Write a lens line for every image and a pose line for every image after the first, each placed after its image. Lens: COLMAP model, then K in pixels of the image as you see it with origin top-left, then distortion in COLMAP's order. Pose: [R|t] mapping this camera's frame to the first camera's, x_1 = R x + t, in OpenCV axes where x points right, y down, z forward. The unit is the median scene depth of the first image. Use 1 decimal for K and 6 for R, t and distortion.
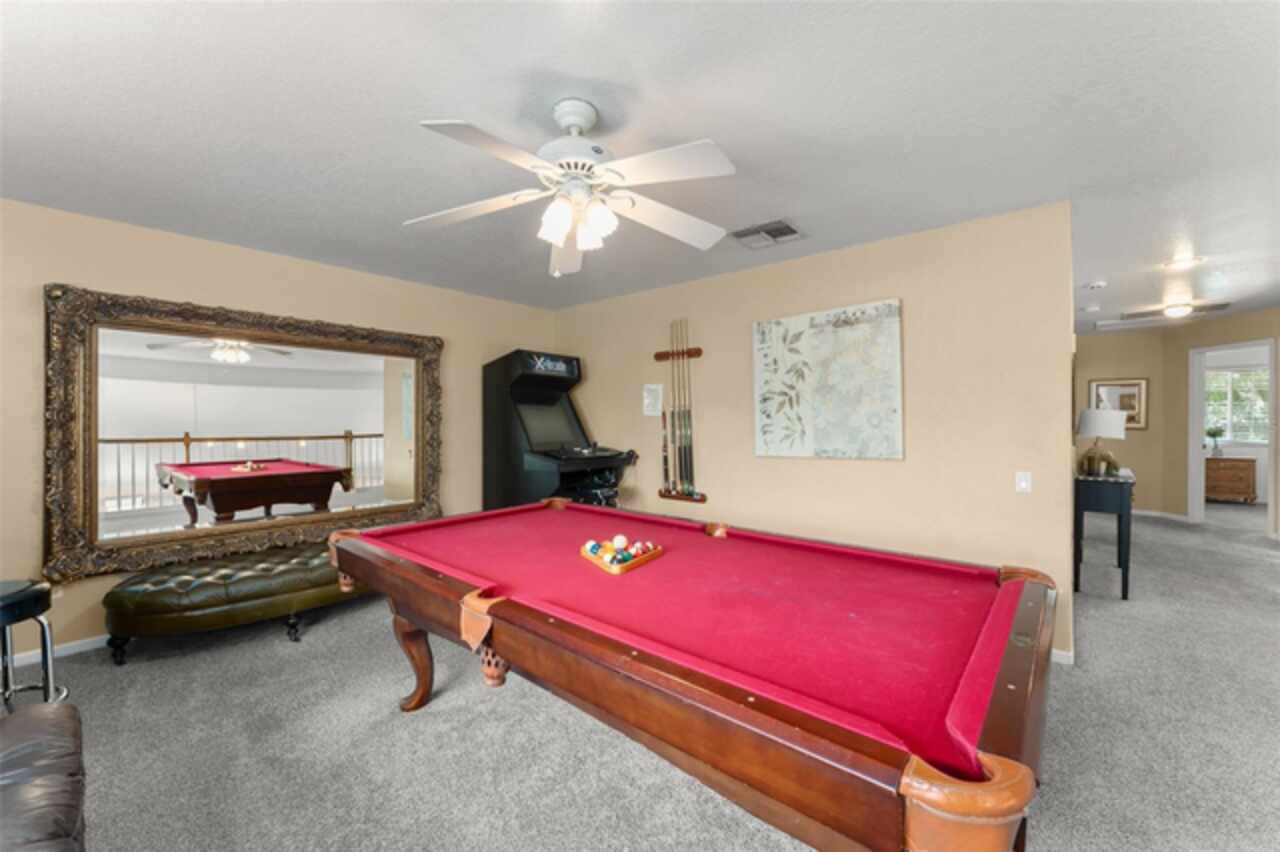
lens RADIAL K [[506.1, 0, 634.1], [0, 506.1, 424.0], [0, 0, 1]] dist [-0.003334, -0.000664]
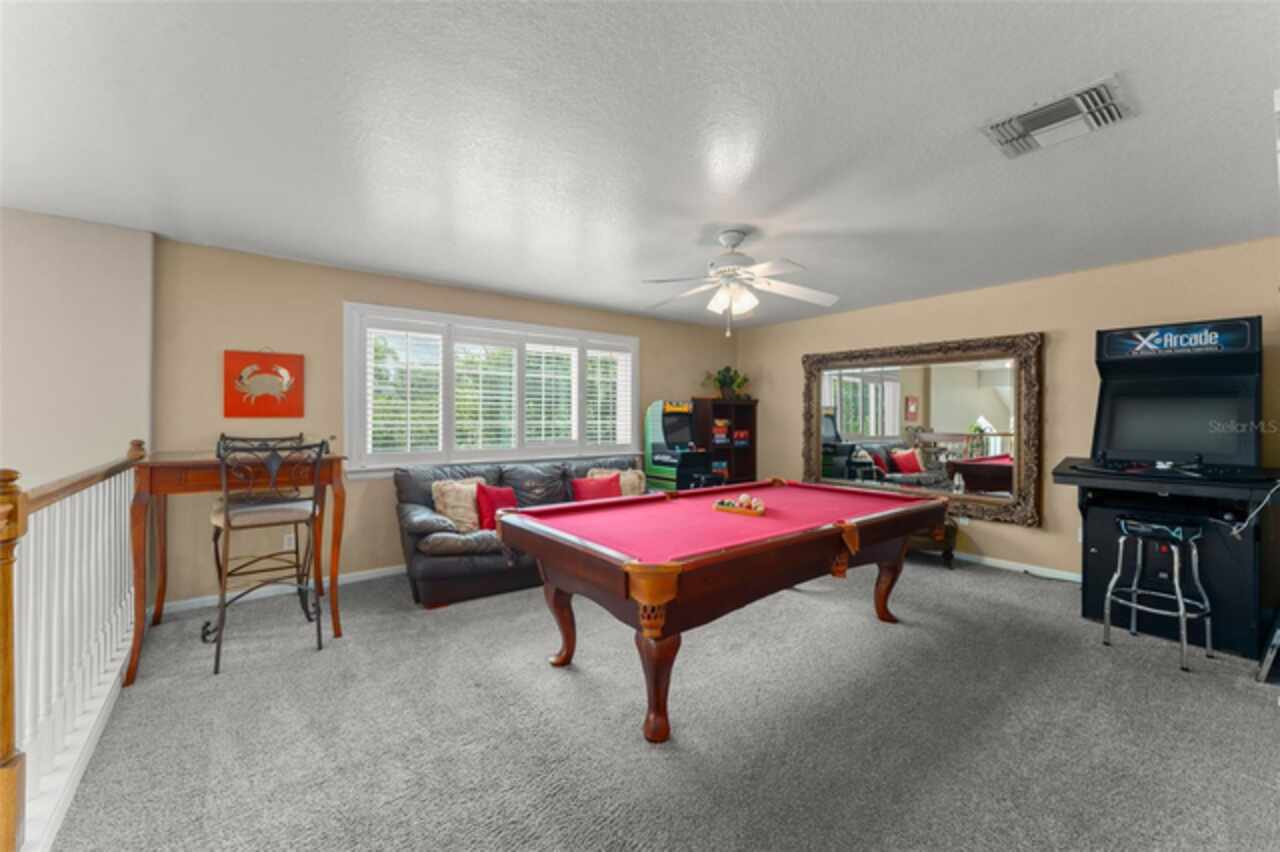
lens RADIAL K [[506.1, 0, 635.3], [0, 506.1, 418.1], [0, 0, 1]] dist [-0.003334, -0.000664]
pose [[-0.184804, 0.003742, -0.982768, 0.680625], [-0.008466, 0.999950, 0.005399, -0.008148], [0.982739, 0.009317, -0.184763, 0.428090]]
